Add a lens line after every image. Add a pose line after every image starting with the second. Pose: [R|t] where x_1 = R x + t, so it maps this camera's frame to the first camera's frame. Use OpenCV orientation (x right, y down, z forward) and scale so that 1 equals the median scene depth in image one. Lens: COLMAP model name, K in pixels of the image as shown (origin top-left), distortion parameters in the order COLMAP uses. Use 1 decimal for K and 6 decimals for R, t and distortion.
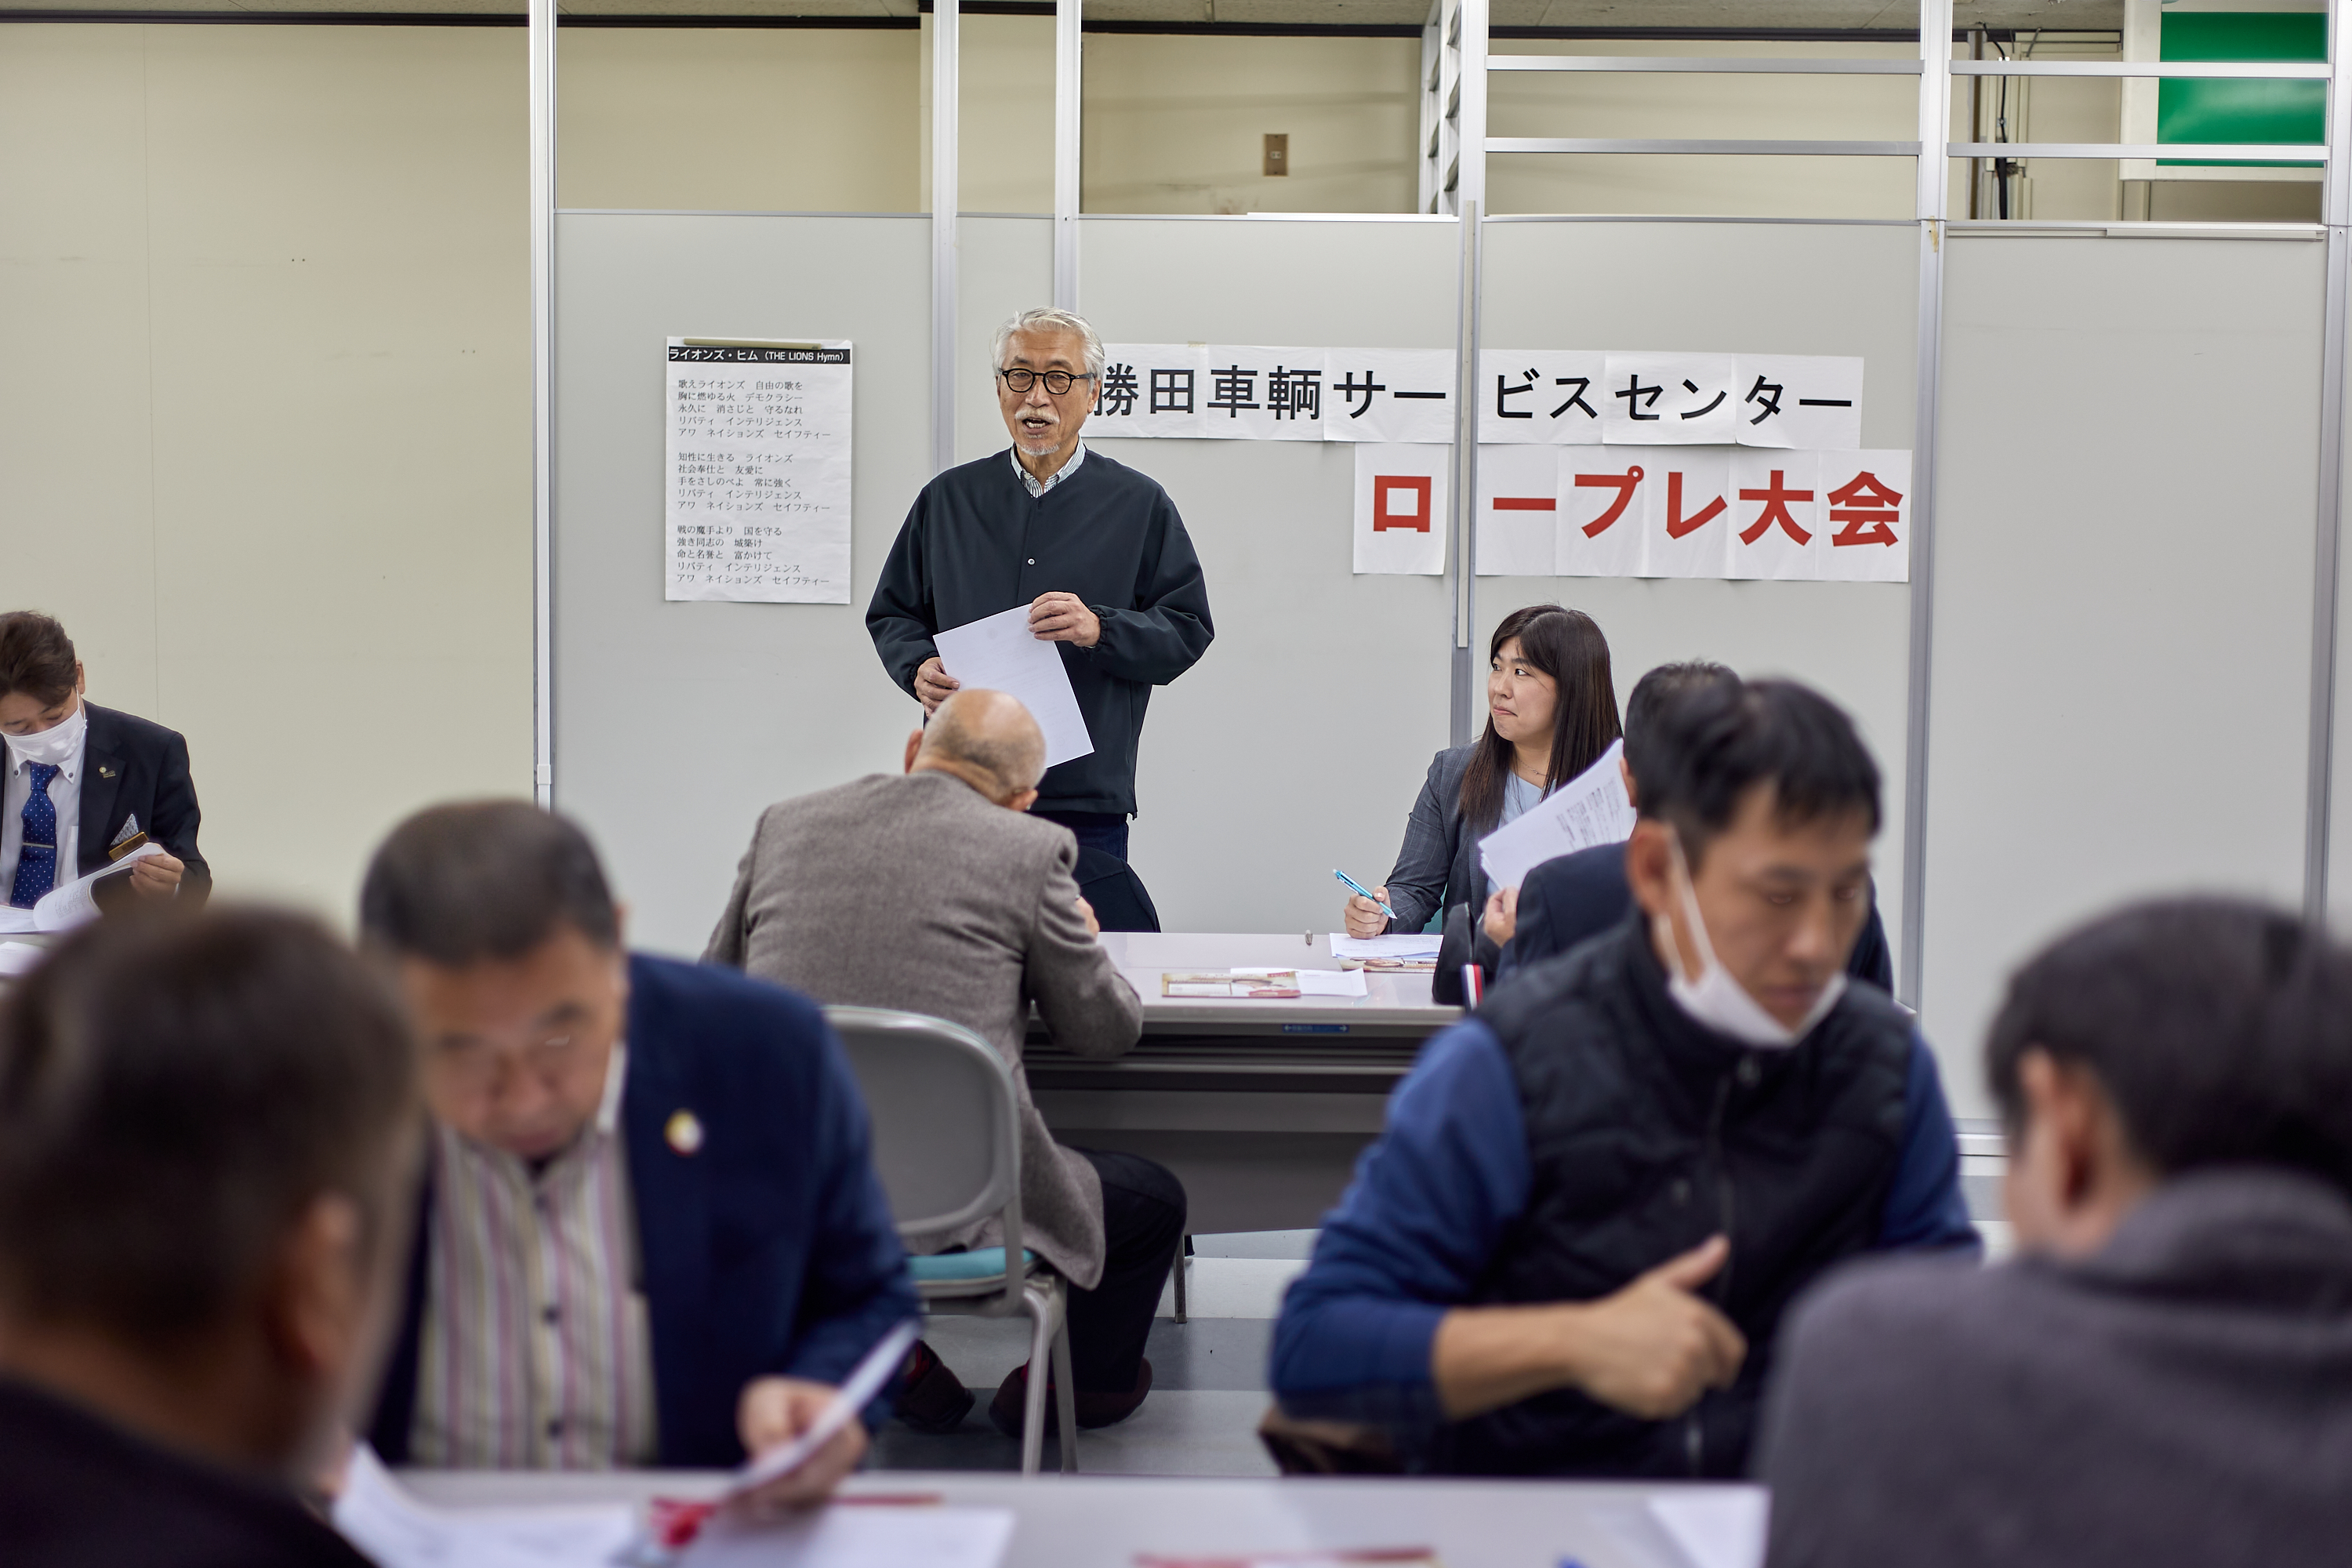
lens RADIAL K [[3313.0, 0, 1183.5], [0, 3313.0, 777.0], [0, 0, 1]] dist [0.063032, -0.285536]
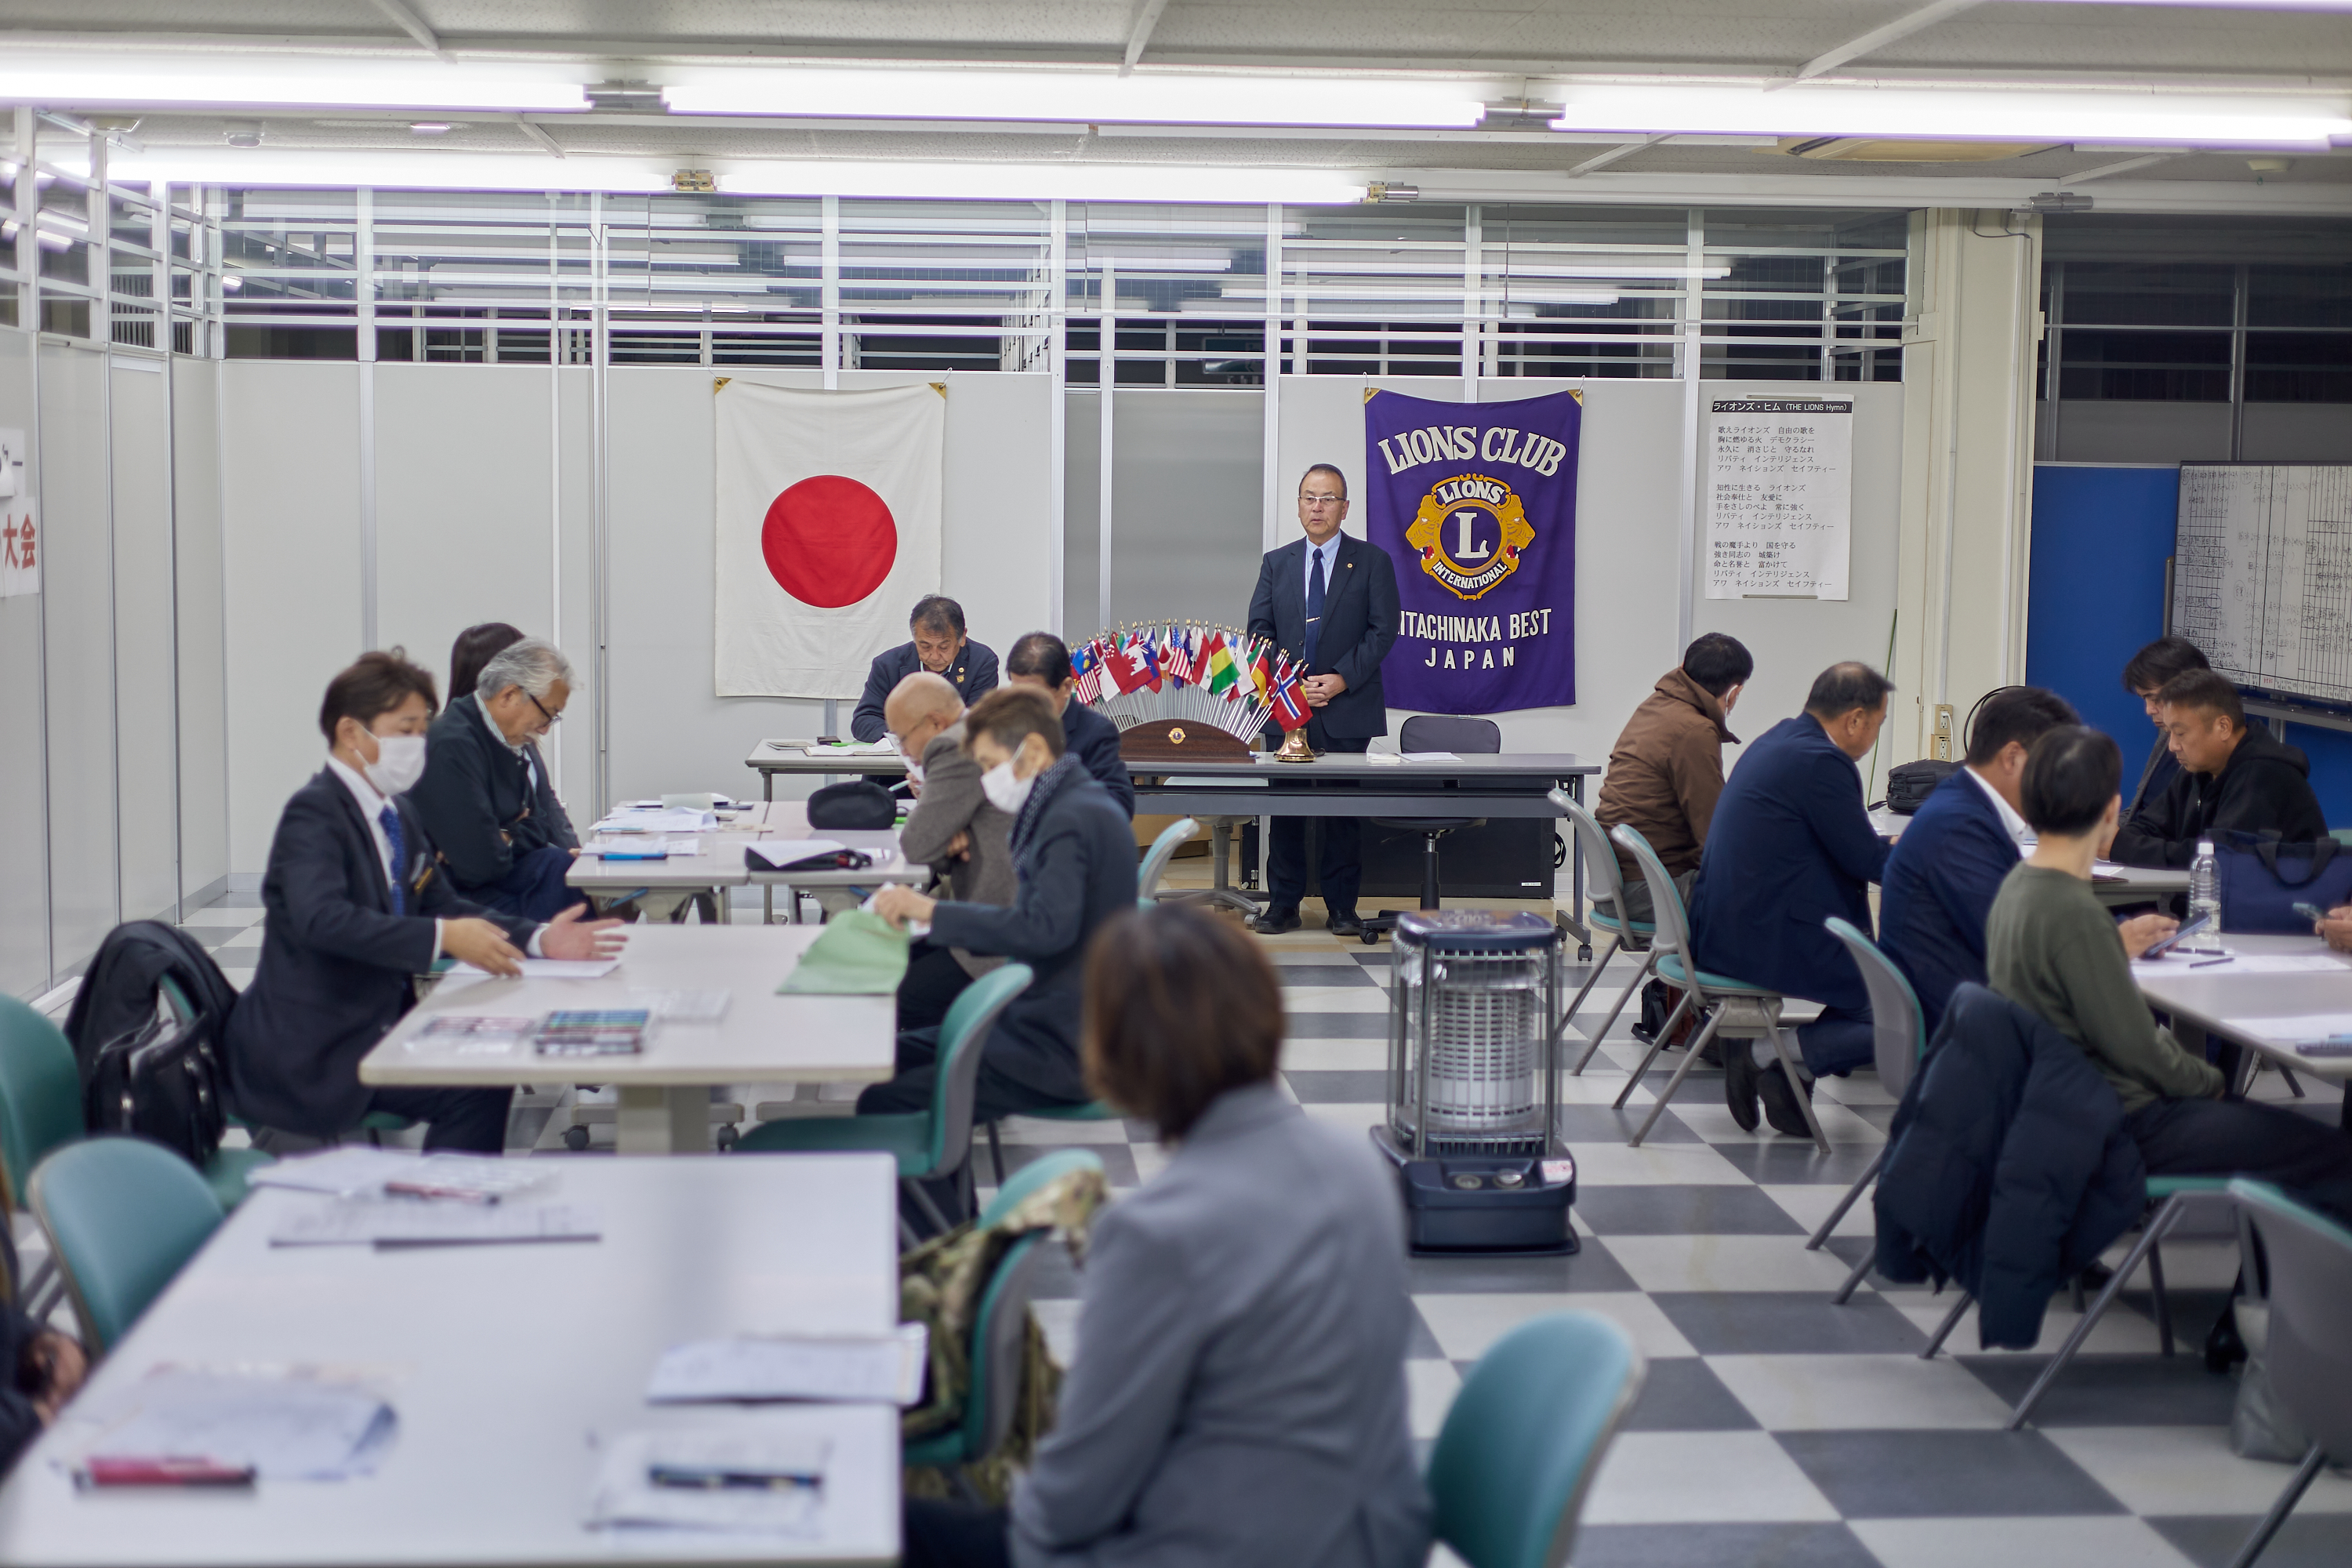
lens RADIAL K [[3221.9, 0, 1166.5], [0, 3221.9, 773.3], [0, 0, 1]] dist [0.064323, -0.285655]
pose [[-0.080260, -0.106010, 0.991121, -1.161626], [0.068873, 0.991362, 0.111613, -0.102240], [-0.994392, 0.077220, -0.072265, 0.638626]]
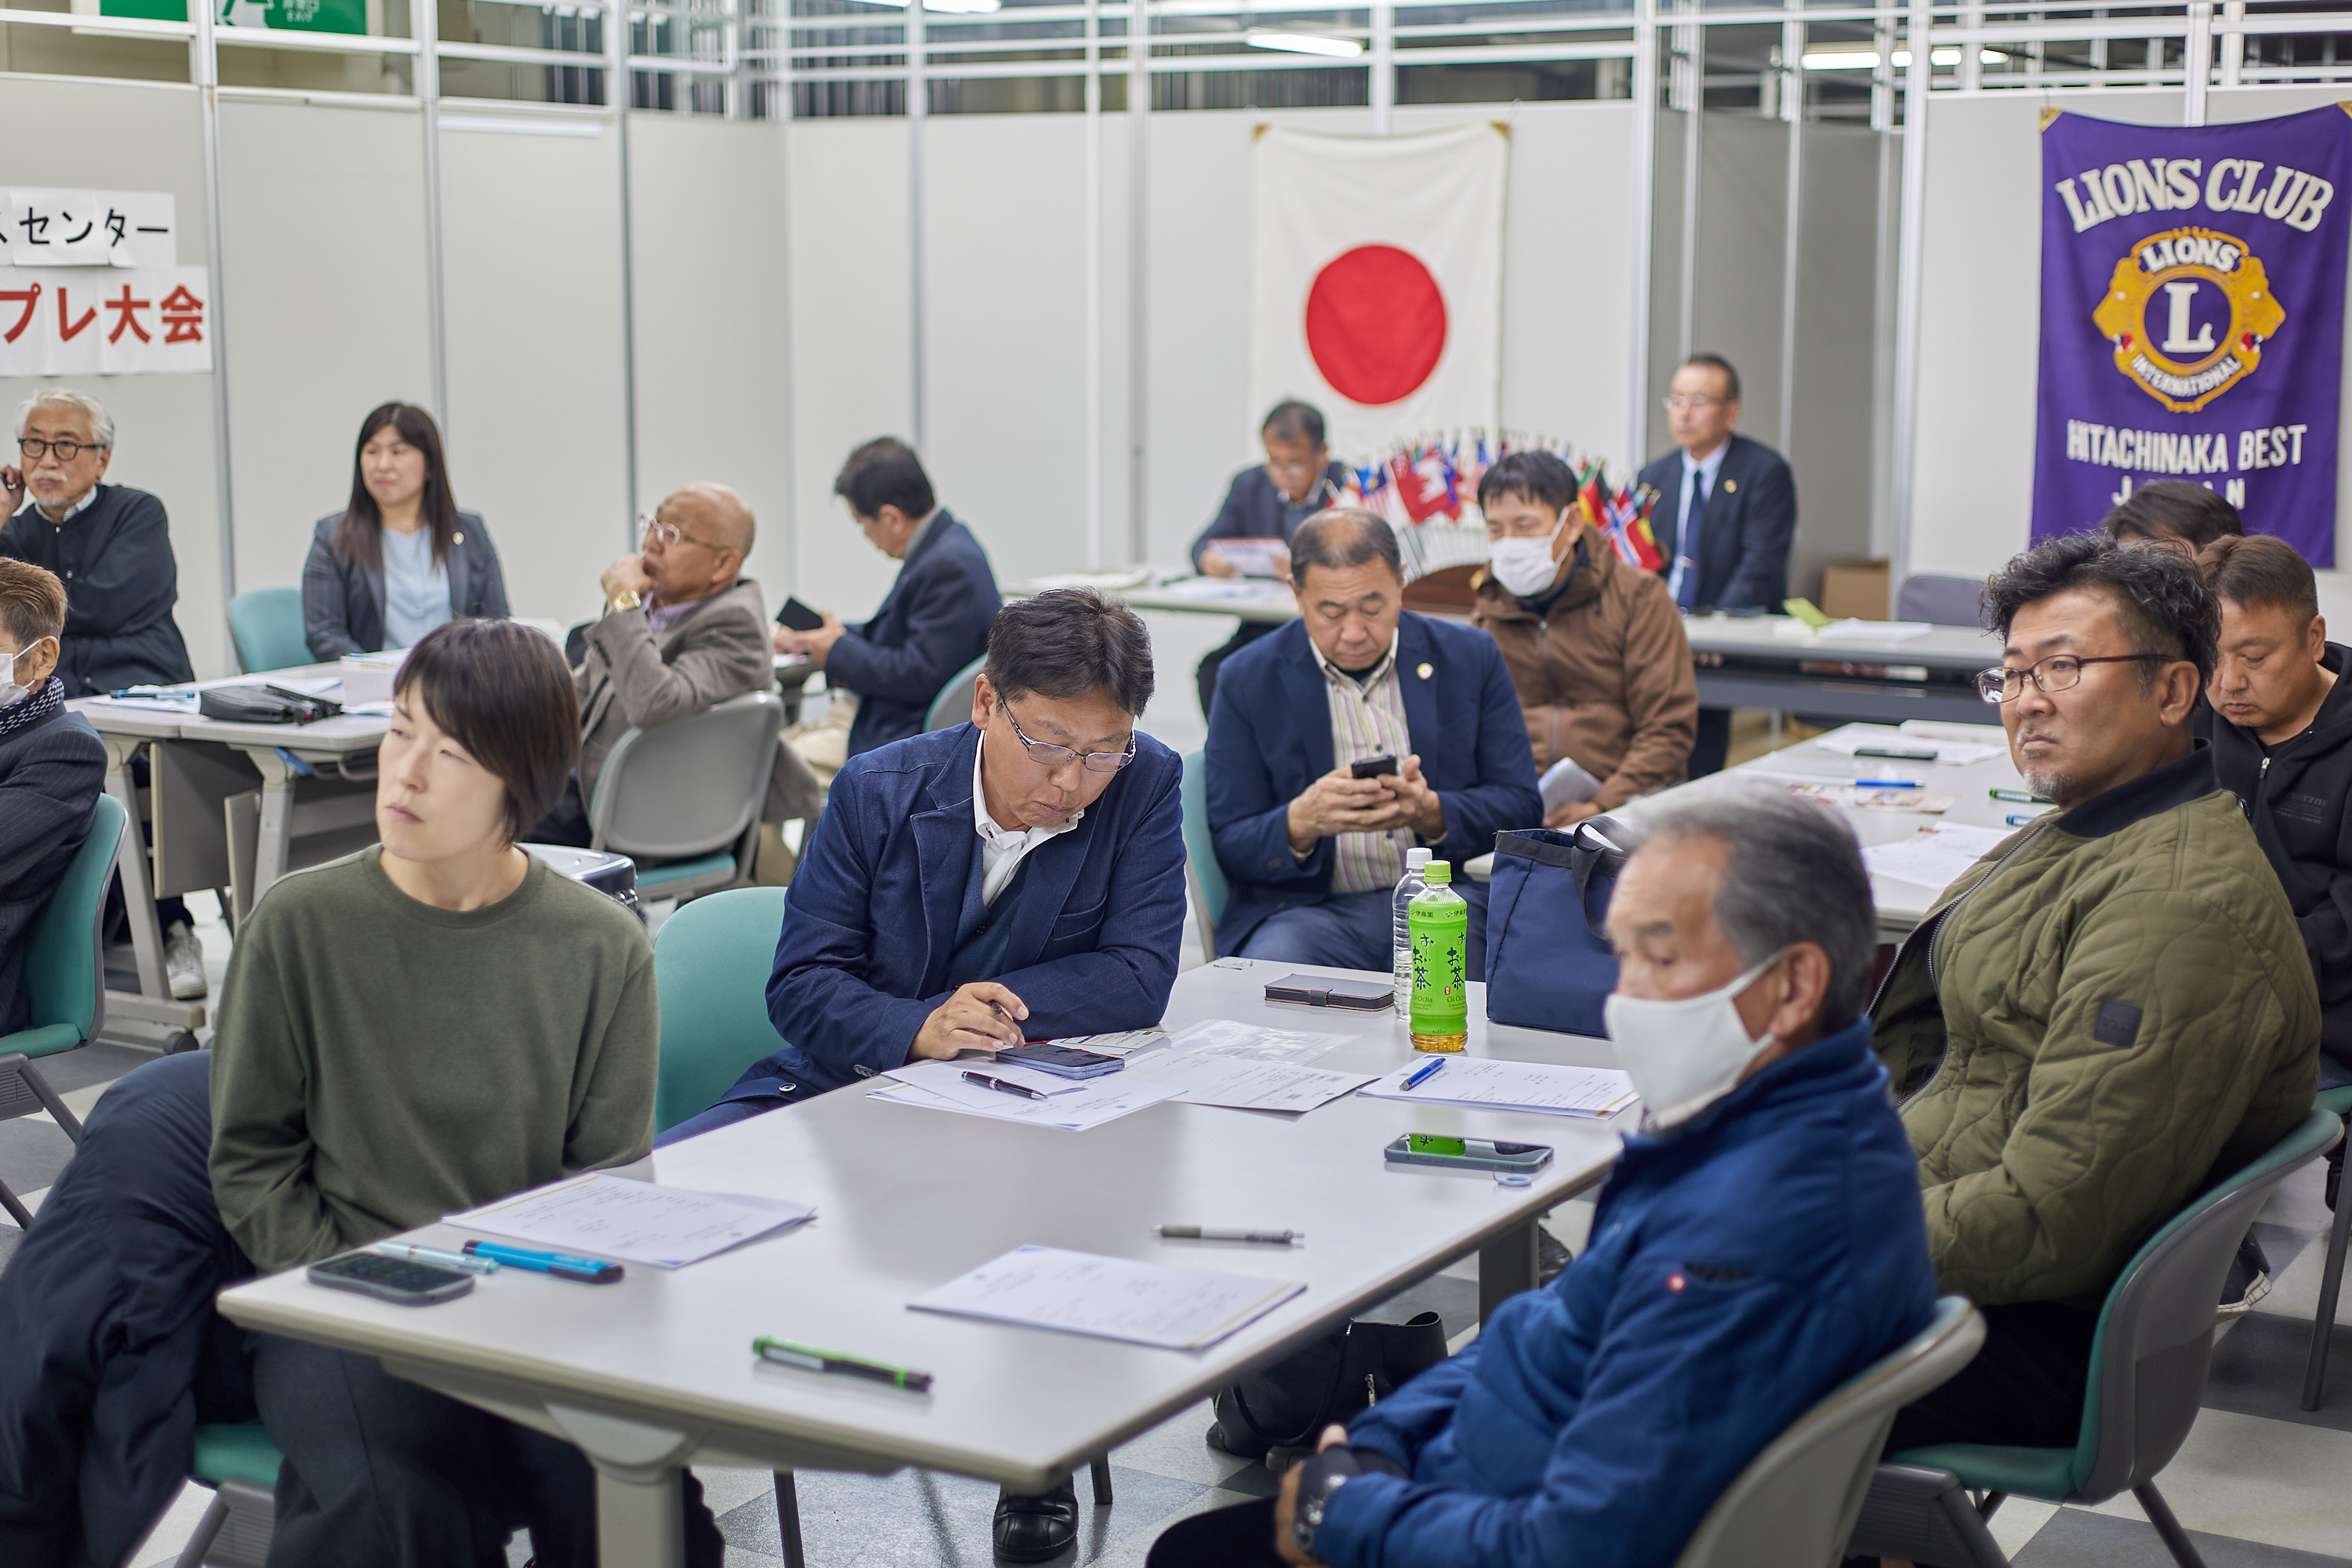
lens RADIAL K [[3313.0, 0, 1183.5], [0, 3313.0, 777.0], [0, 0, 1]] dist [0.063032, -0.285536]
pose [[0.507671, -0.142768, 0.849639, -0.706867], [0.073248, 0.989756, 0.122546, -0.033263], [-0.858432, 0.000022, 0.512928, 0.019040]]
